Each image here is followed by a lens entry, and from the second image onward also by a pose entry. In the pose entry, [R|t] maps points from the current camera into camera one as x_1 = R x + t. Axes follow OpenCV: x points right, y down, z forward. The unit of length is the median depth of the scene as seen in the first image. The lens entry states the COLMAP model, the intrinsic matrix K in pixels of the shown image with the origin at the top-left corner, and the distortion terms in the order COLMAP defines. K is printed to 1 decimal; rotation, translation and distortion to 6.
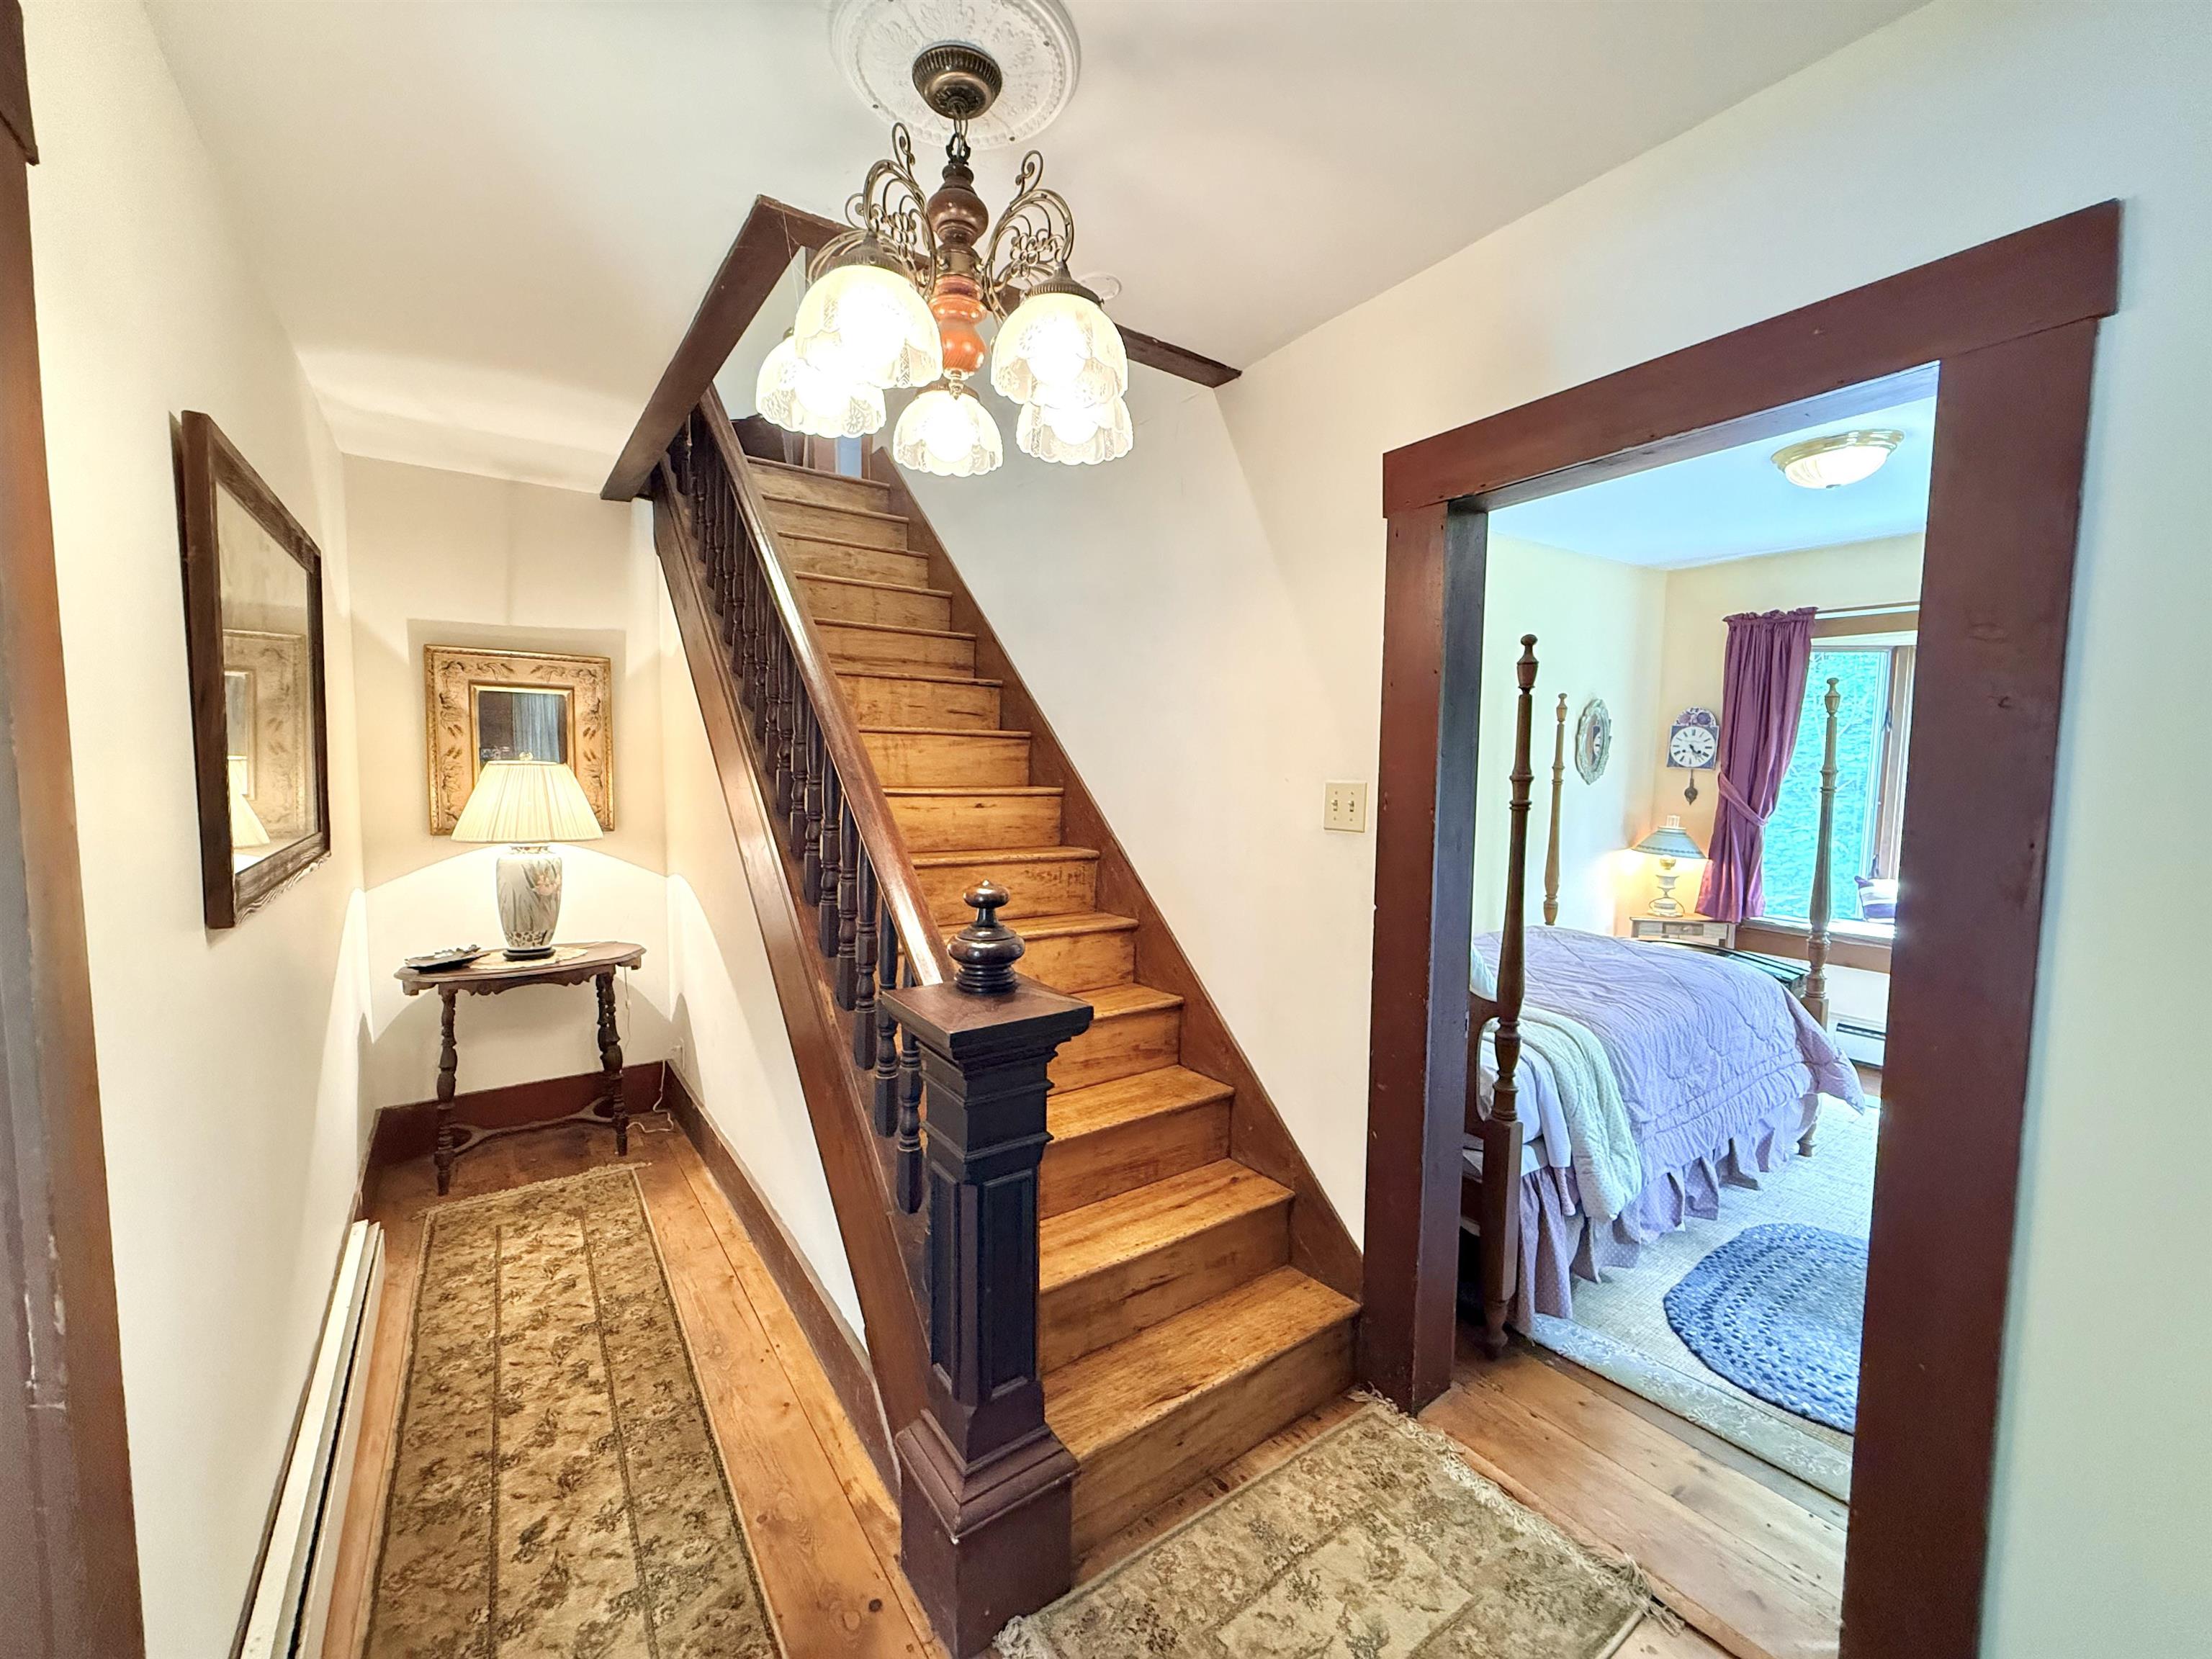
lens RADIAL K [[879.6, 0, 1098.0], [0, 879.6, 830.8], [0, 0, 1]] dist [0.000459, -0.000075]
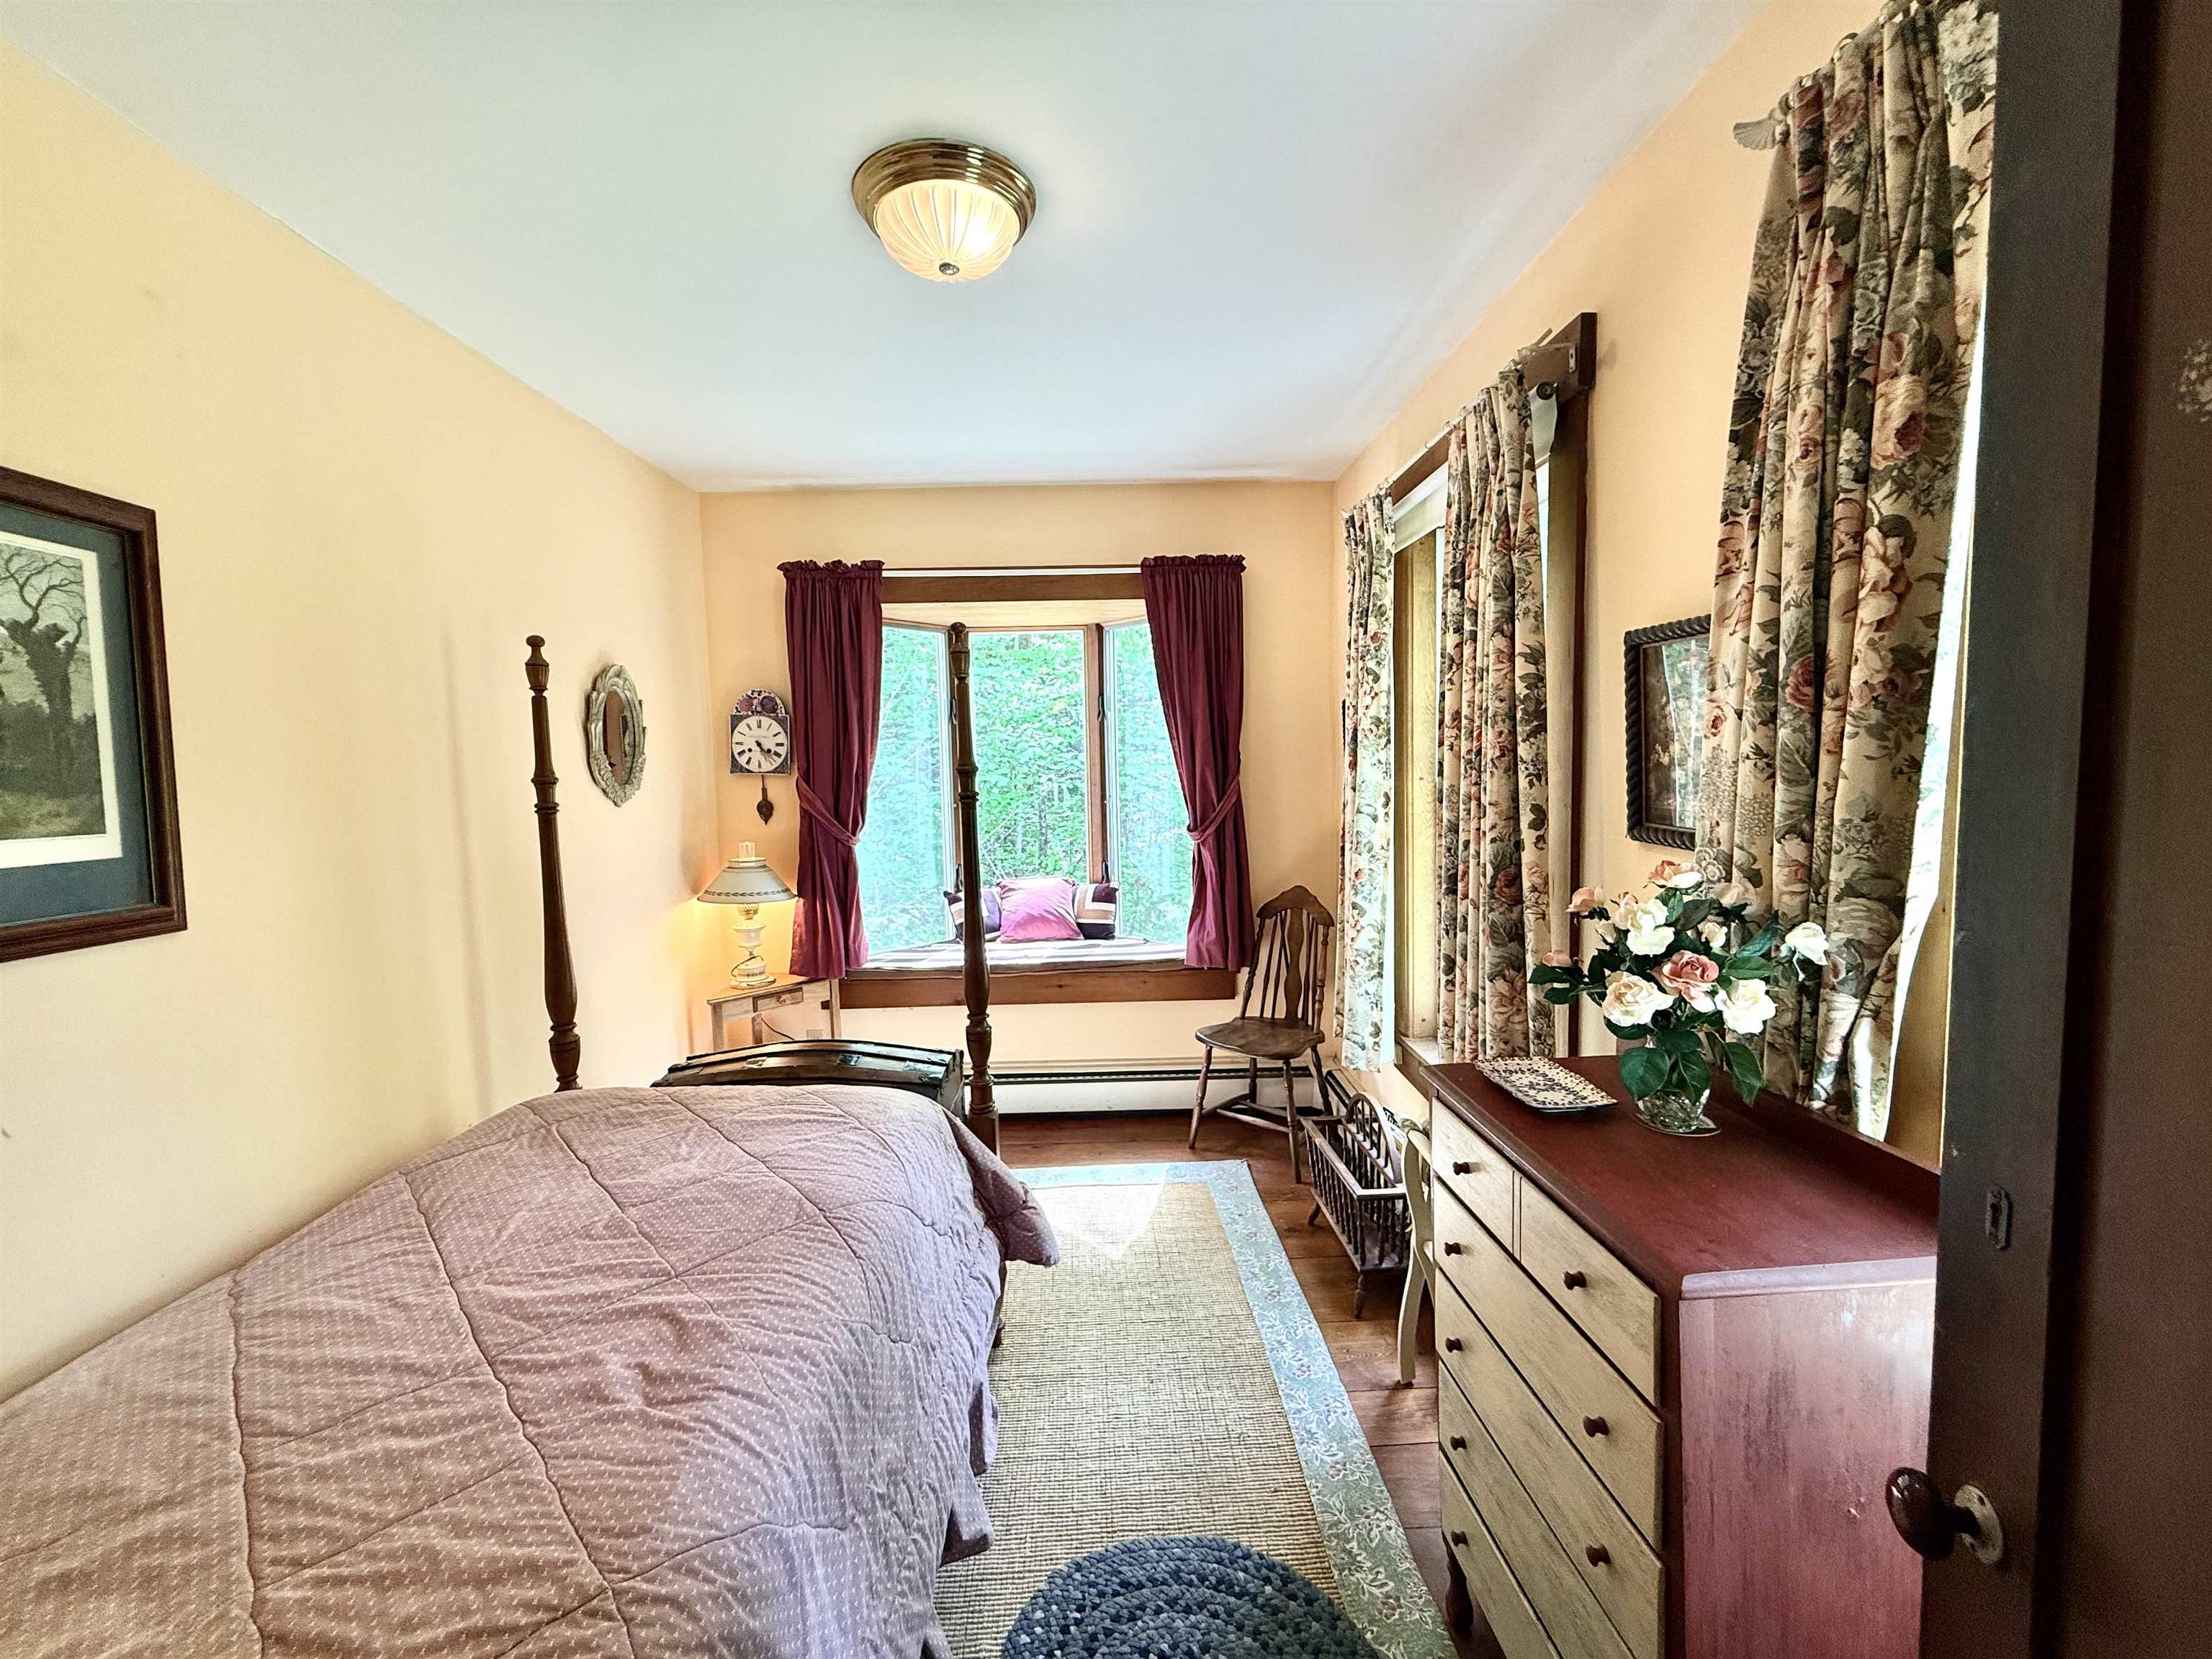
lens RADIAL K [[879.6, 0, 1098.7], [0, 879.6, 830.5], [0, 0, 1]] dist [0.000459, -0.000075]
pose [[0.558094, -0.088983, 0.824993, 0.241504], [0.100623, 0.994154, 0.039158, -0.026710], [-0.823654, 0.061160, 0.563785, 0.387735]]
